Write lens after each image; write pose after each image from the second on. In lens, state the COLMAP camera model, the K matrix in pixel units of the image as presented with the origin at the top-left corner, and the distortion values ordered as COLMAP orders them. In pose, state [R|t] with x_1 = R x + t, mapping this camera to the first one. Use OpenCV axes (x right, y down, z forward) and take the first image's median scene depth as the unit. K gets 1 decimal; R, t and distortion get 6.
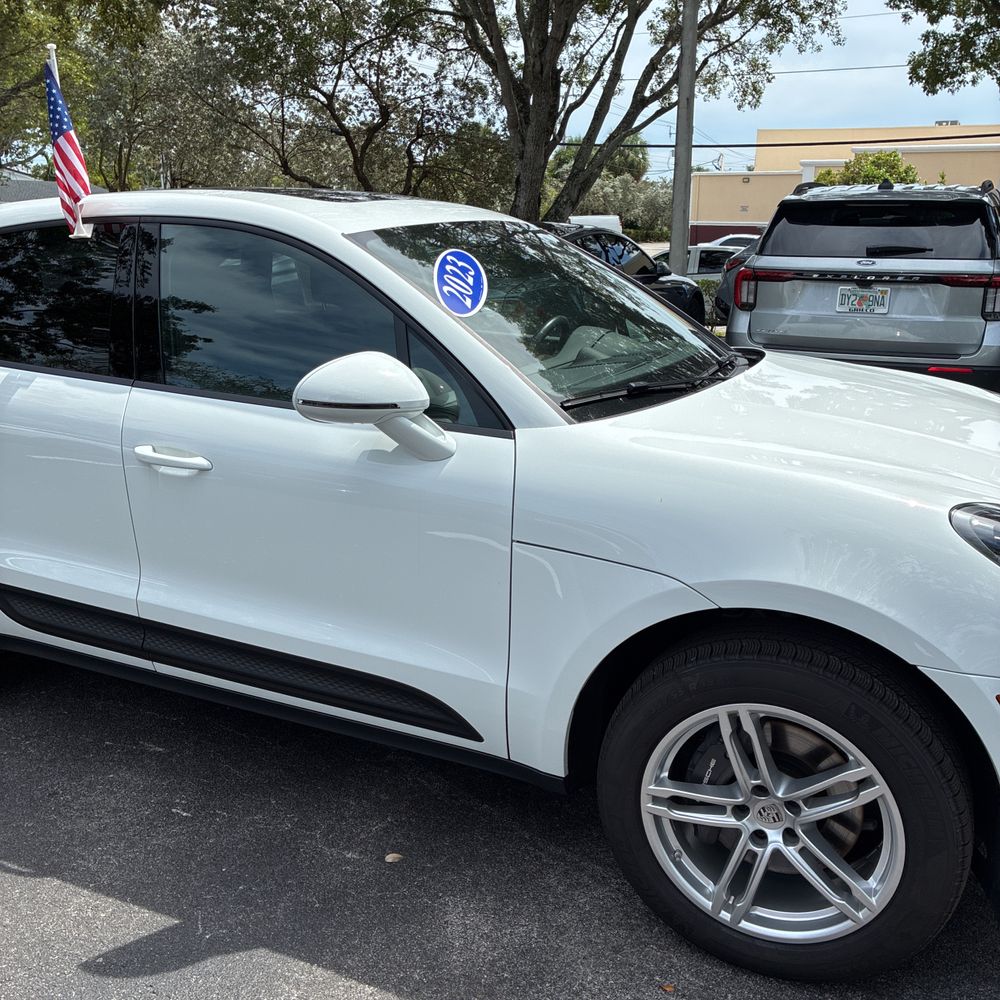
lens RADIAL K [[1012.0, 0, 496.1], [0, 1012.0, 499.9], [0, 0, 1]] dist [0.039236, -0.033772]
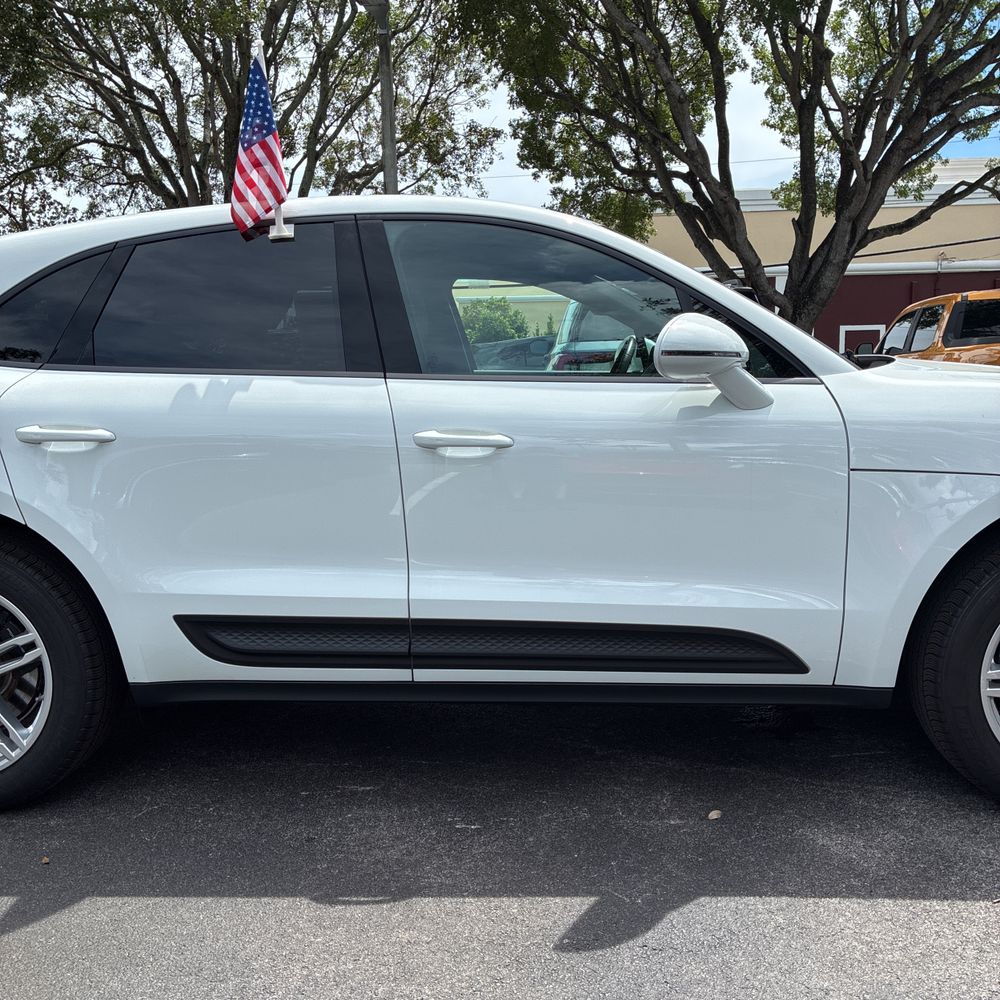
lens RADIAL K [[1014.7, 0, 497.1], [0, 1014.7, 503.8], [0, 0, 1]] dist [0.014634, 0.021959]
pose [[0.926845, -0.073416, 0.368196, -0.629825], [0.123489, 0.985741, -0.114302, 0.131317], [-0.354554, 0.151408, 0.922695, 0.093449]]
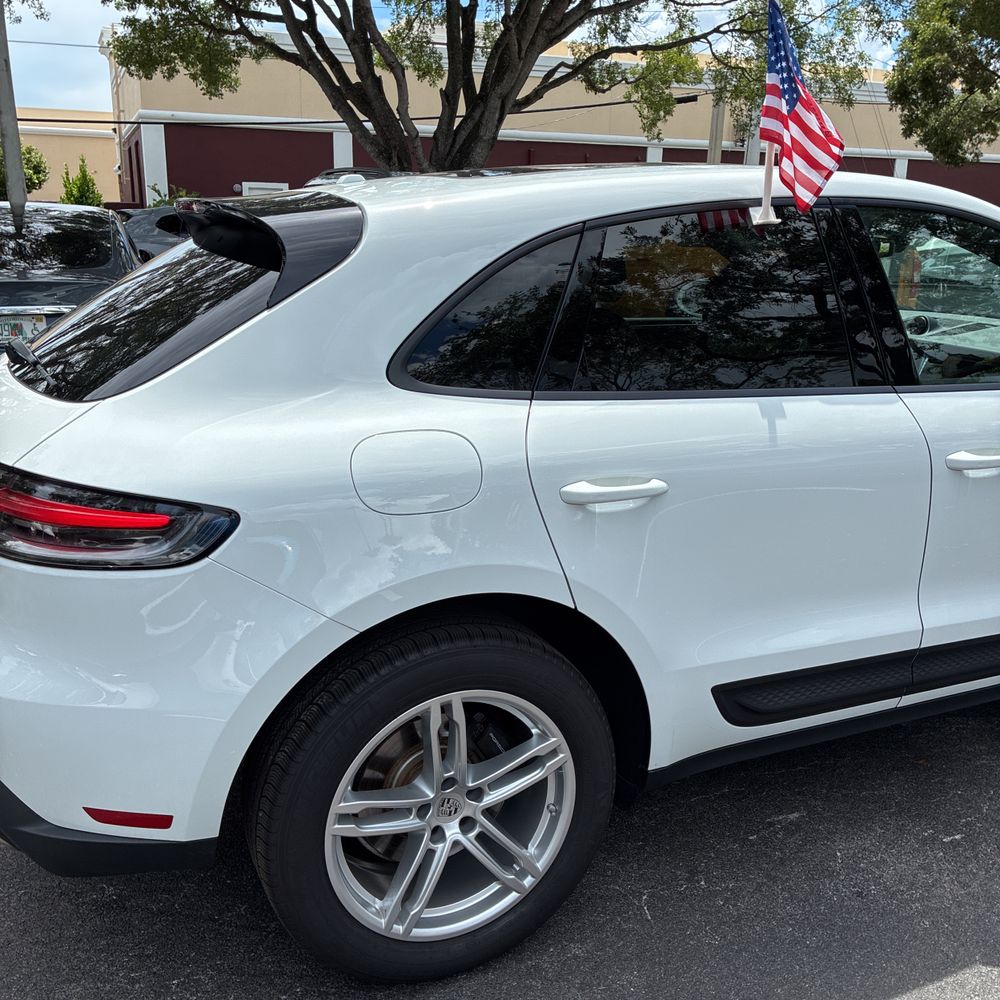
lens RADIAL K [[1016.1, 0, 496.8], [0, 1016.1, 500.6], [0, 0, 1]] dist [0.034020, -0.033232]
pose [[0.651336, -0.206032, 0.730282, -1.254711], [0.196839, 0.975362, 0.099616, -0.177673], [-0.732813, 0.078865, 0.675844, 0.675061]]
